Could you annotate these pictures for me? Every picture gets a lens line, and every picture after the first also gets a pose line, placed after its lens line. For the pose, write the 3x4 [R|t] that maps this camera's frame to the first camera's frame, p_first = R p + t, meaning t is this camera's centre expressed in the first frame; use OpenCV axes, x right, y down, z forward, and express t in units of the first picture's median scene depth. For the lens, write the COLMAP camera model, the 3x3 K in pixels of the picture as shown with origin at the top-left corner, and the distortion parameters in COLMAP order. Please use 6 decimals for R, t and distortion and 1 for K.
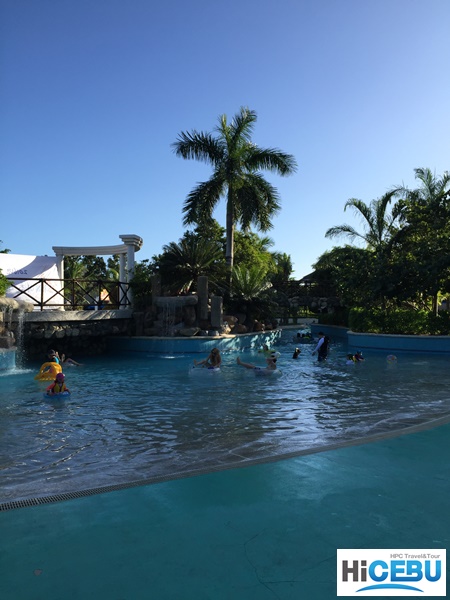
lens RADIAL K [[518.0, 0, 224.7], [0, 518.0, 312.4], [0, 0, 1]] dist [0.106266, -0.001855]
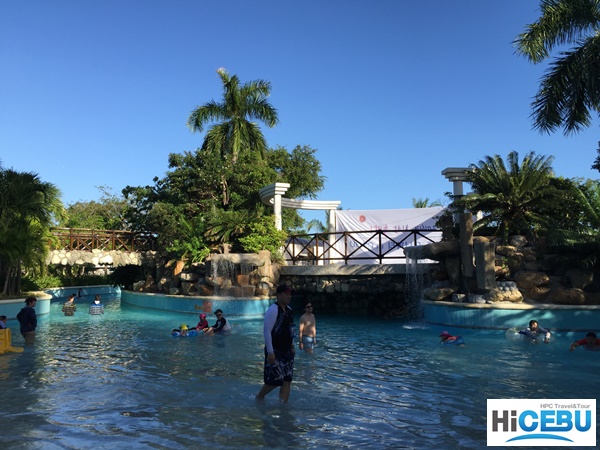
lens RADIAL K [[518.0, 0, 300.0], [0, 518.0, 225.0], [0, 0, 1]] dist [0.106266, -0.001855]
pose [[0.311580, -0.074359, -0.947306, 0.512010], [0.002682, 0.996998, -0.077377, -0.001970], [0.950216, 0.021568, 0.310844, 0.548716]]
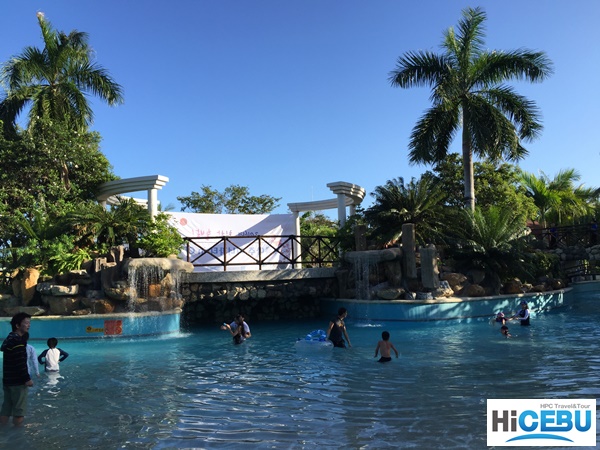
lens RADIAL K [[518.0, 0, 300.0], [0, 518.0, 225.0], [0, 0, 1]] dist [0.106266, -0.001855]
pose [[0.869891, -0.059255, -0.489672, 0.192428], [0.016835, 0.995746, -0.090587, 0.001551], [0.492957, 0.070557, 0.867188, 0.213031]]
